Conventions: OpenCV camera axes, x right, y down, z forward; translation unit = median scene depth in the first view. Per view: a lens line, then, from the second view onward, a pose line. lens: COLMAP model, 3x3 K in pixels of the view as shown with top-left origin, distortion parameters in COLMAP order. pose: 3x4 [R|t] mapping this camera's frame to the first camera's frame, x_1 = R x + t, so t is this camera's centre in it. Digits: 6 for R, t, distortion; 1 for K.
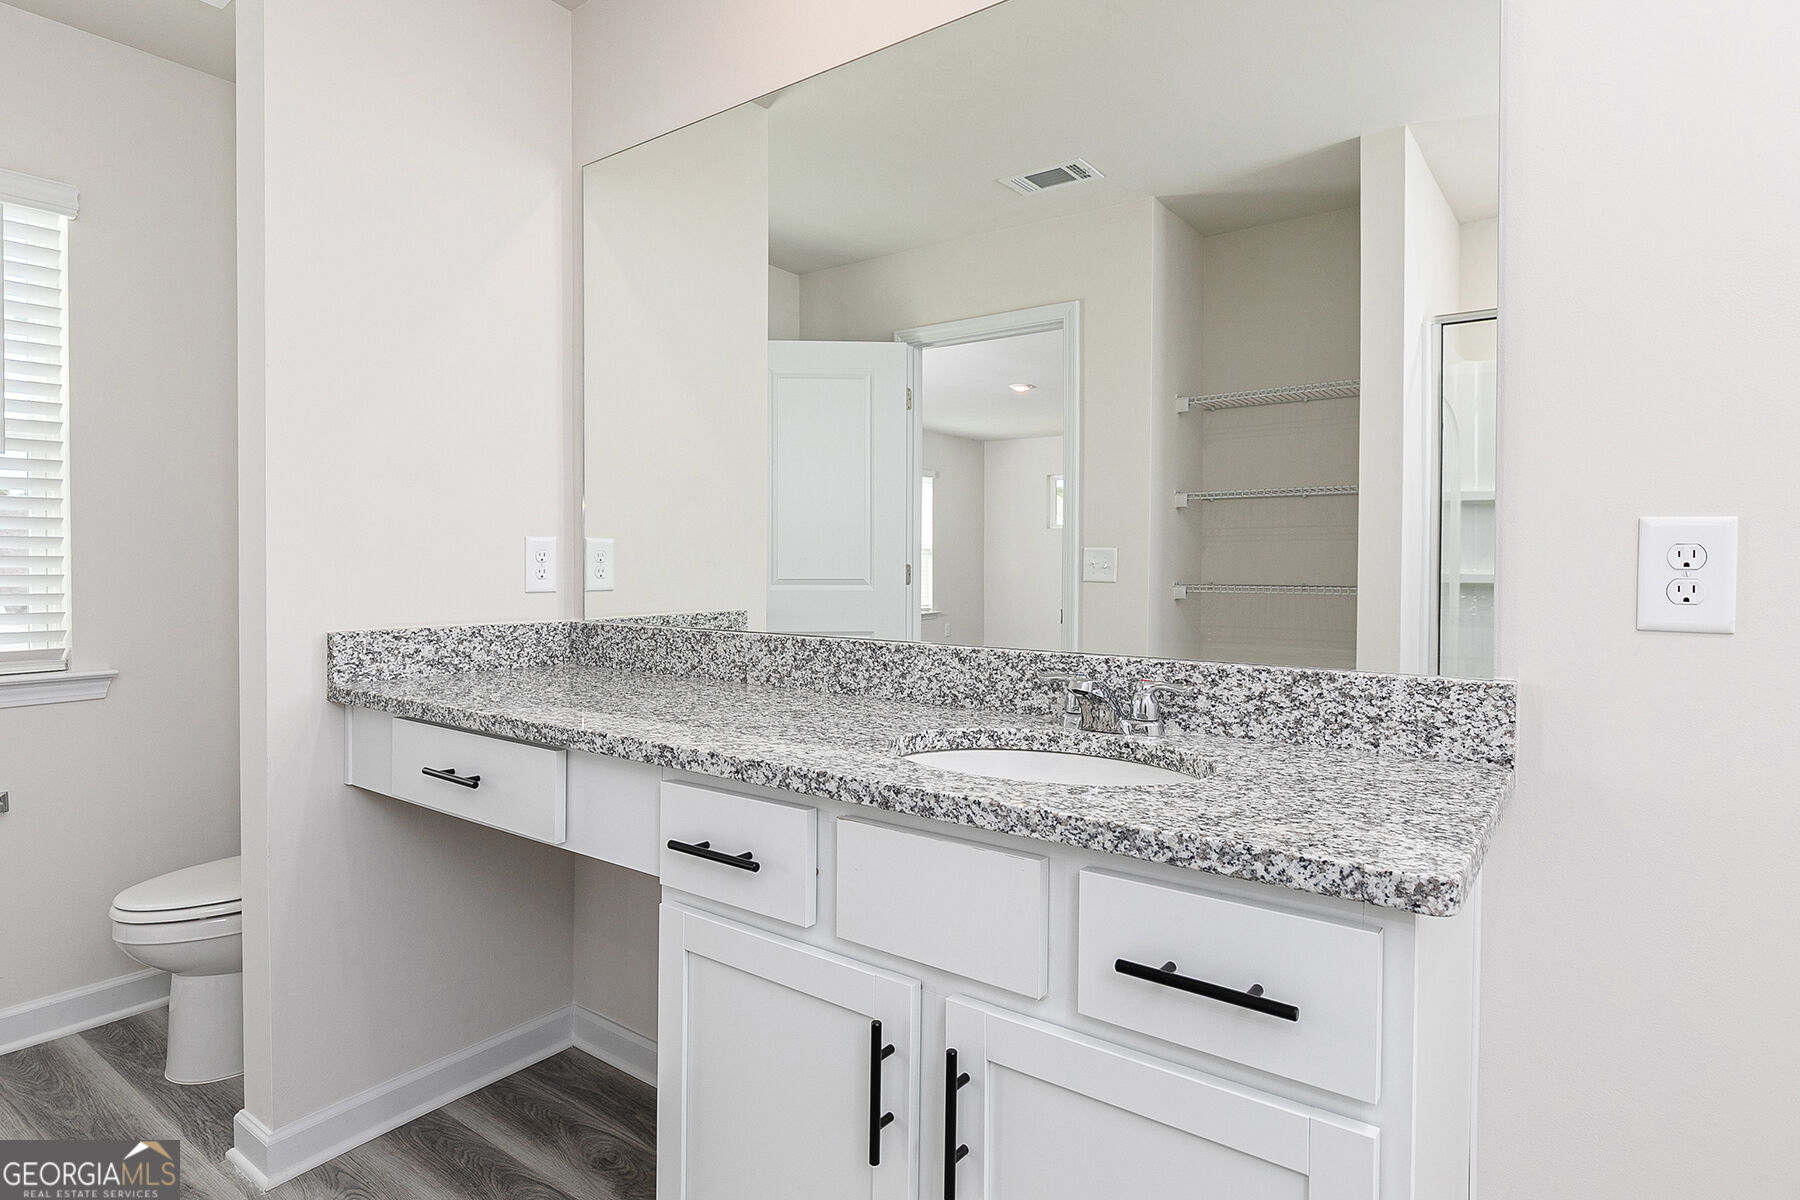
lens RADIAL K [[967.6, 0, 893.8], [0, 967.6, 600.1], [0, 0, 1]] dist [-0.006934, 0.000018]
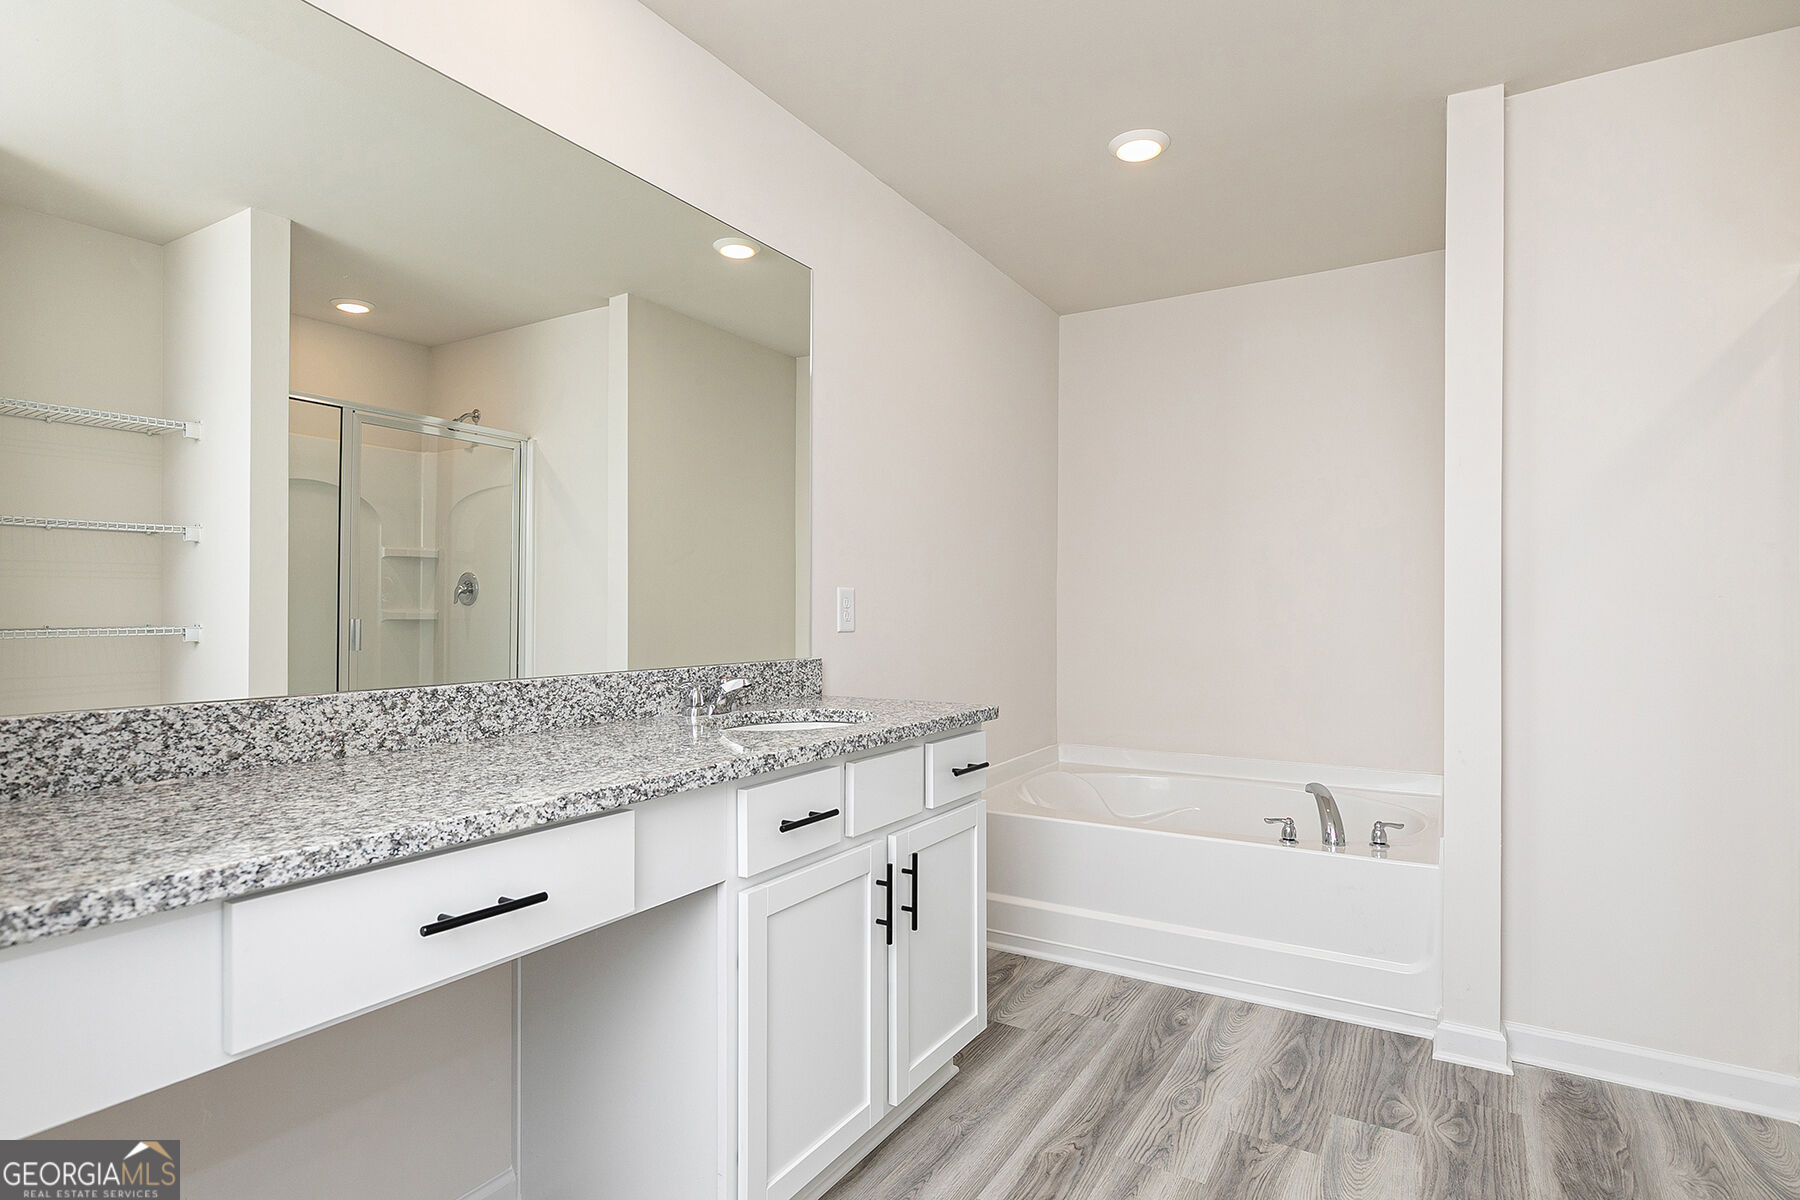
lens RADIAL K [[967.6, 0, 892.9], [0, 967.6, 598.5], [0, 0, 1]] dist [-0.006934, 0.000018]
pose [[-0.096161, 0.000338, 0.995366, -1.144957], [0.030126, 0.999543, 0.002571, -0.037197], [-0.994910, 0.030234, -0.096127, 0.734436]]
